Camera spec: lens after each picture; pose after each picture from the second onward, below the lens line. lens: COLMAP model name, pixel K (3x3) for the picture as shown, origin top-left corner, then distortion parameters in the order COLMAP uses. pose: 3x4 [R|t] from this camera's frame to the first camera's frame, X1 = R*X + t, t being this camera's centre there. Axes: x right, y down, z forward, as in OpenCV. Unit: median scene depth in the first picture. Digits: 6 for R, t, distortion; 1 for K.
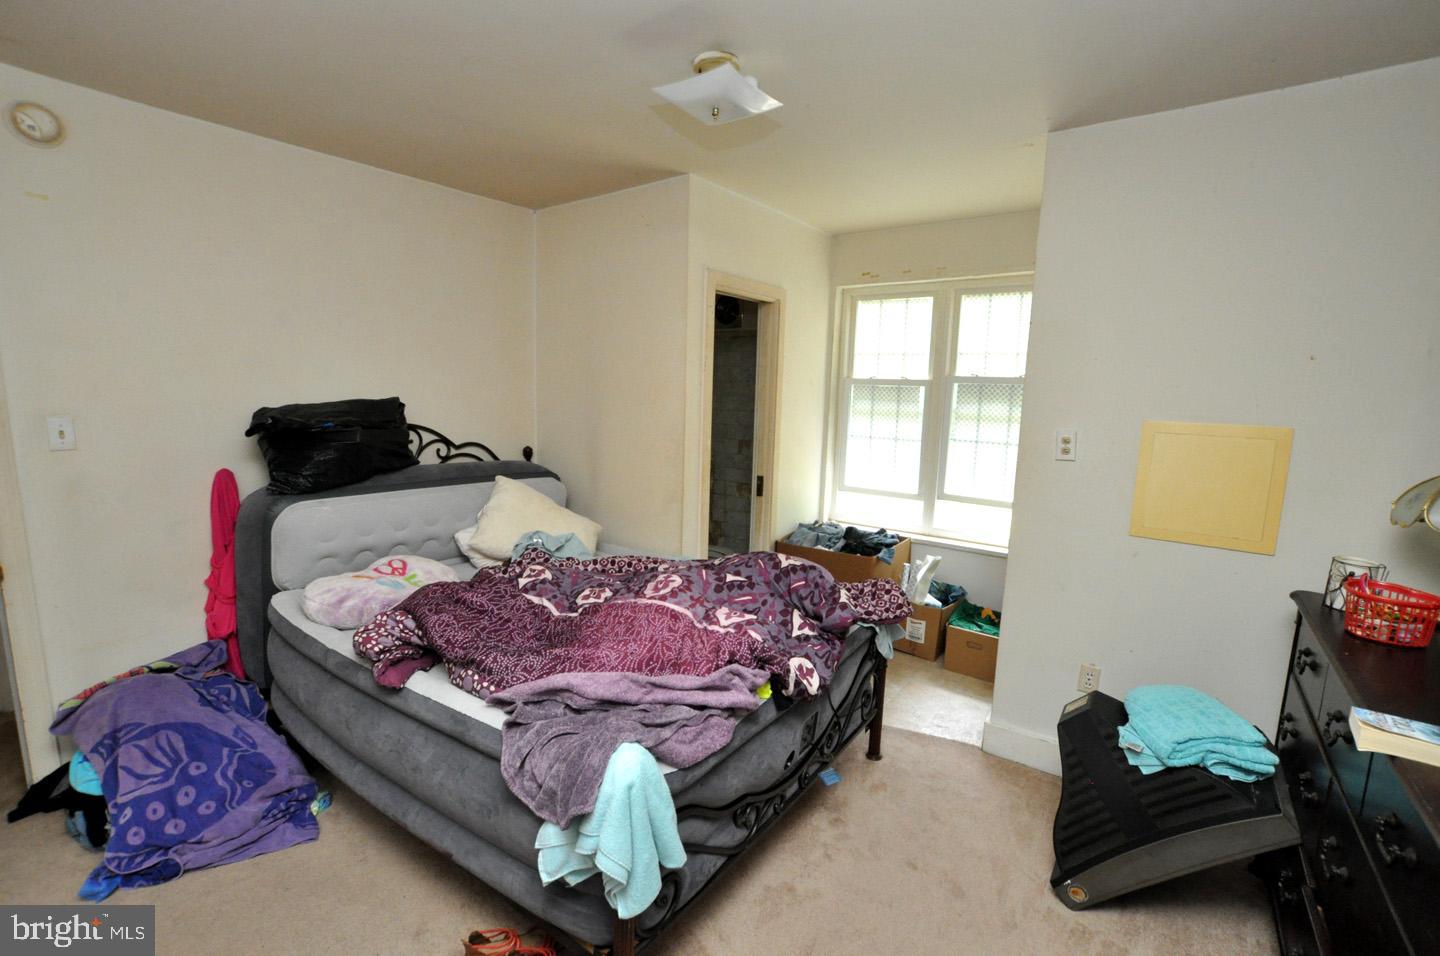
lens RADIAL K [[633.0, 0, 726.3], [0, 633.0, 479.4], [0, 0, 1]] dist [-0.021705, -0.000017]
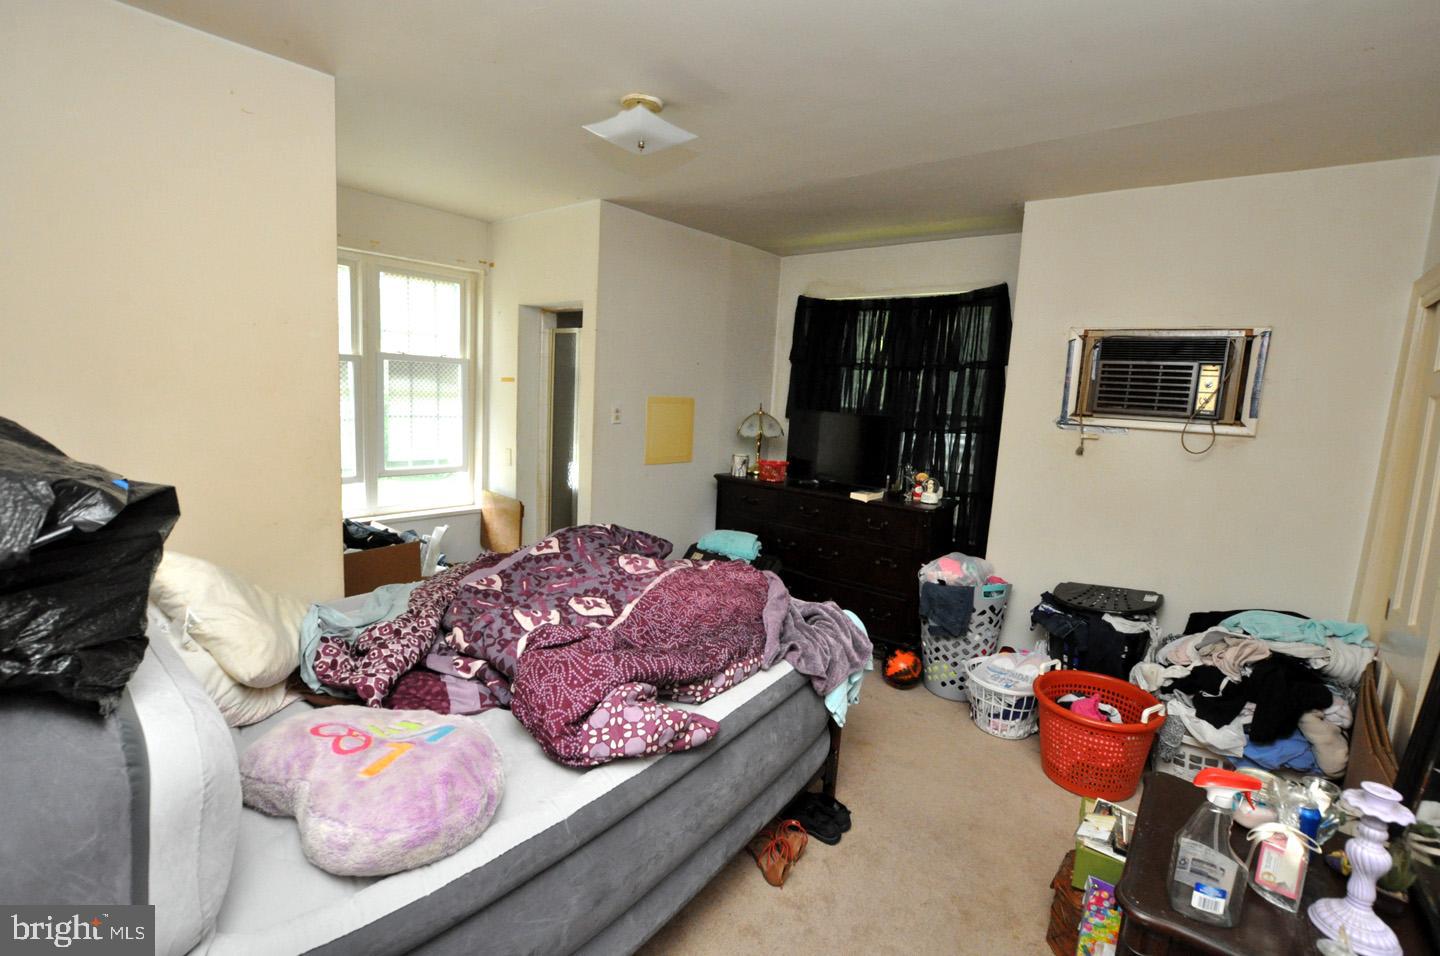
lens RADIAL K [[633.0, 0, 726.6], [0, 633.0, 472.1], [0, 0, 1]] dist [-0.021705, -0.000017]
pose [[0.081791, -0.156652, 0.984261, -0.705587], [0.095370, 0.984268, 0.148728, -0.086581], [-0.992076, 0.081704, 0.095445, 0.447194]]
